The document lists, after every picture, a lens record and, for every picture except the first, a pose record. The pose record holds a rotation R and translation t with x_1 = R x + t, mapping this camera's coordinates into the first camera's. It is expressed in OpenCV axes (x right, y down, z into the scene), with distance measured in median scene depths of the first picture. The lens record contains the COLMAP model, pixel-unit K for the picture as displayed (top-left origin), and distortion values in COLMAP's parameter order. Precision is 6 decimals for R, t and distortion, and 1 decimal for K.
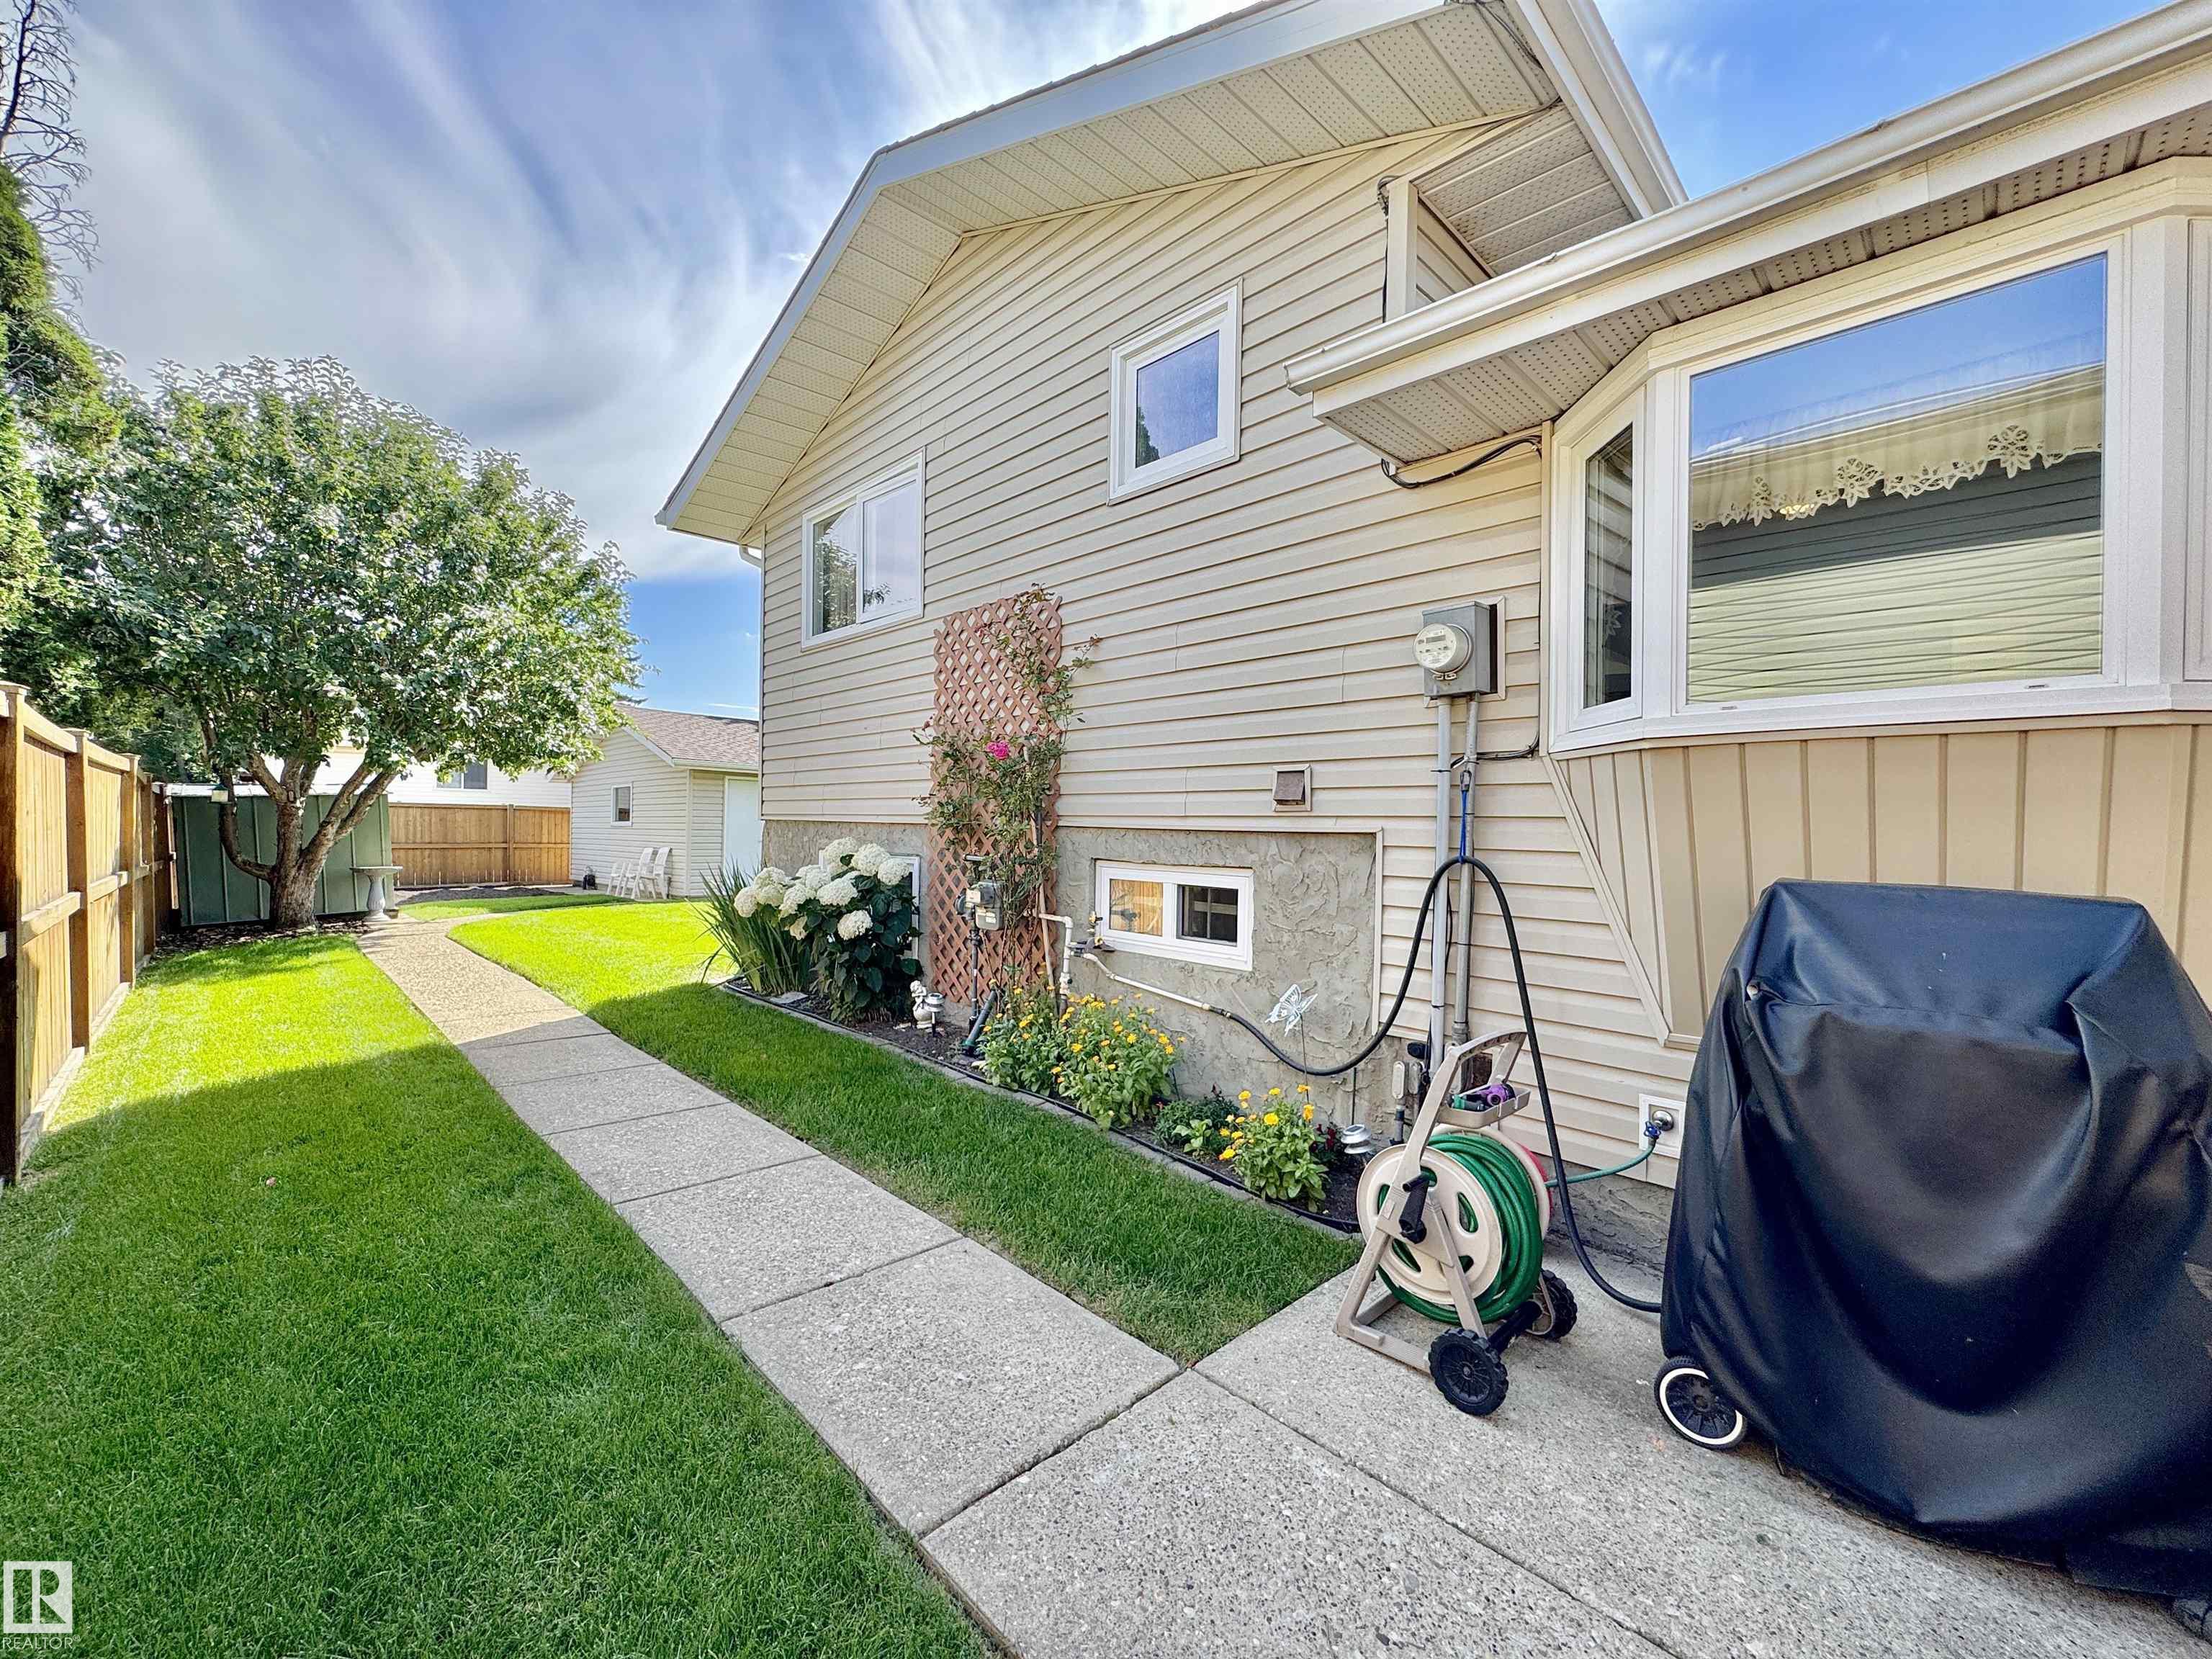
lens RADIAL K [[887.2, 0, 1107.6], [0, 887.2, 828.8], [0, 0, 1]] dist [-0.000907, 0.000300]
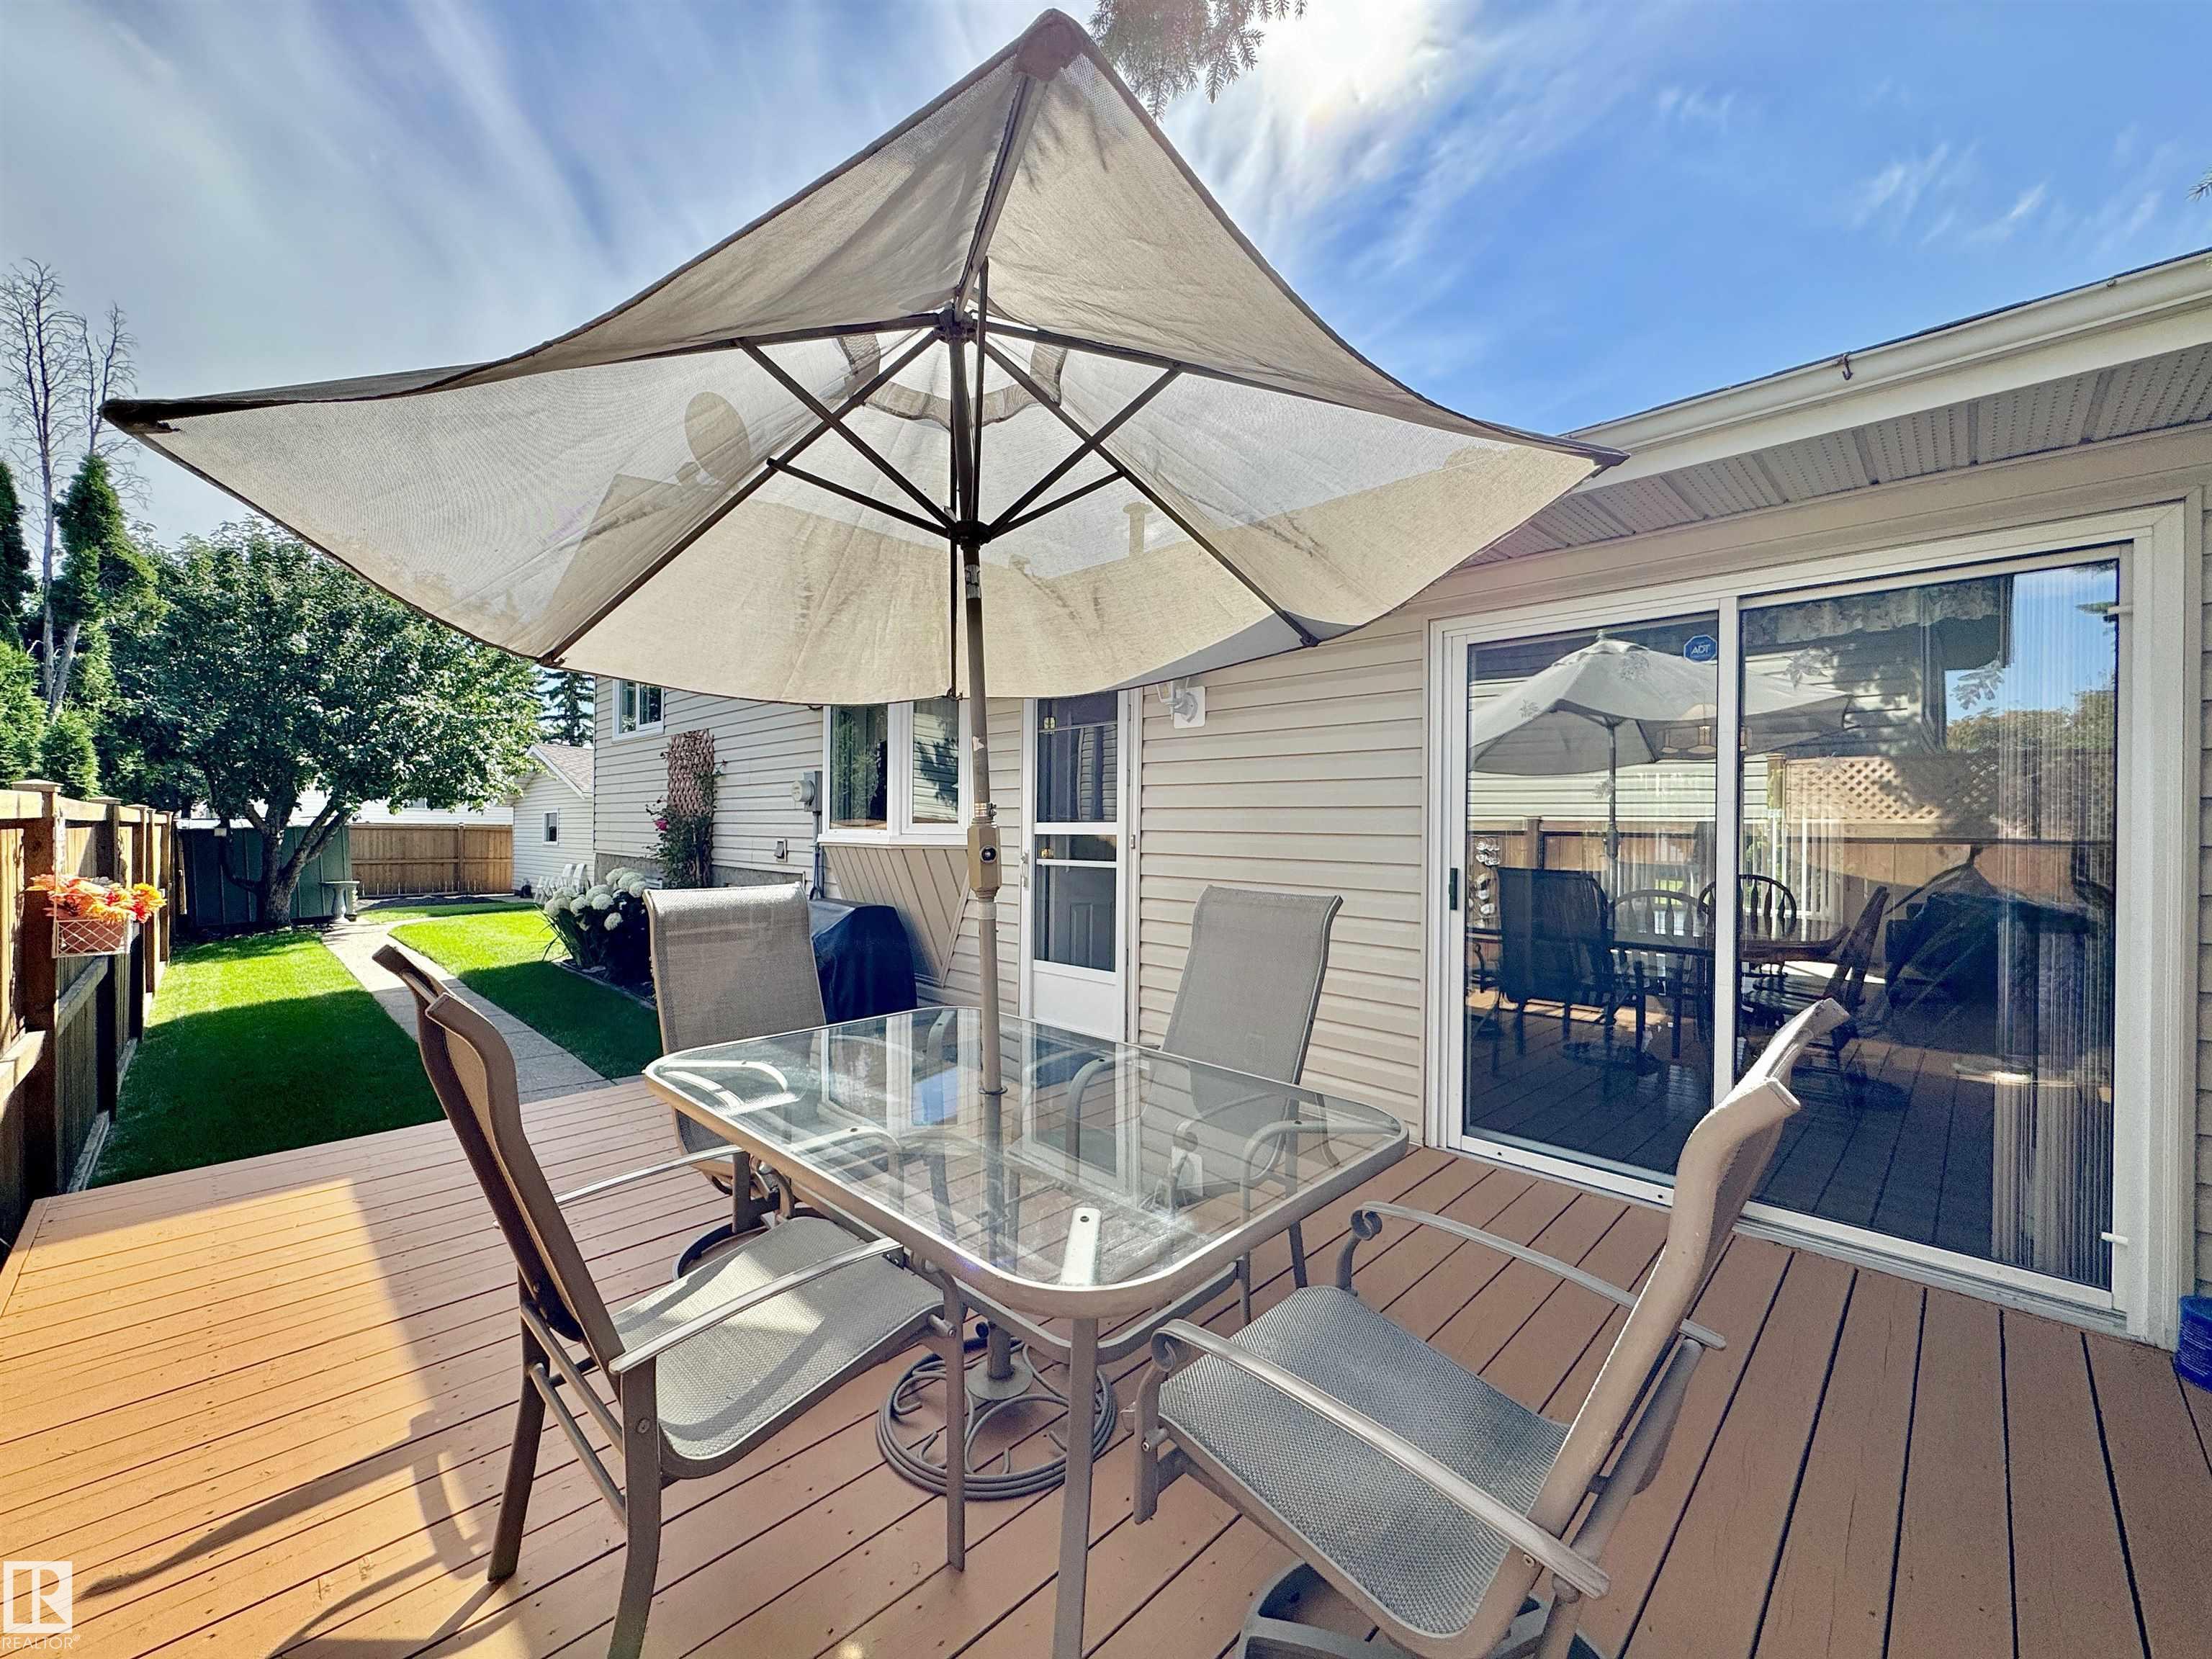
lens RADIAL K [[887.2, 0, 1107.1], [0, 887.2, 828.5], [0, 0, 1]] dist [-0.000907, 0.000300]
pose [[0.999942, -0.001472, 0.010646, 0.363028], [0.001536, 0.999981, -0.005946, -0.032169], [-0.010637, 0.005962, 0.999926, -0.394759]]
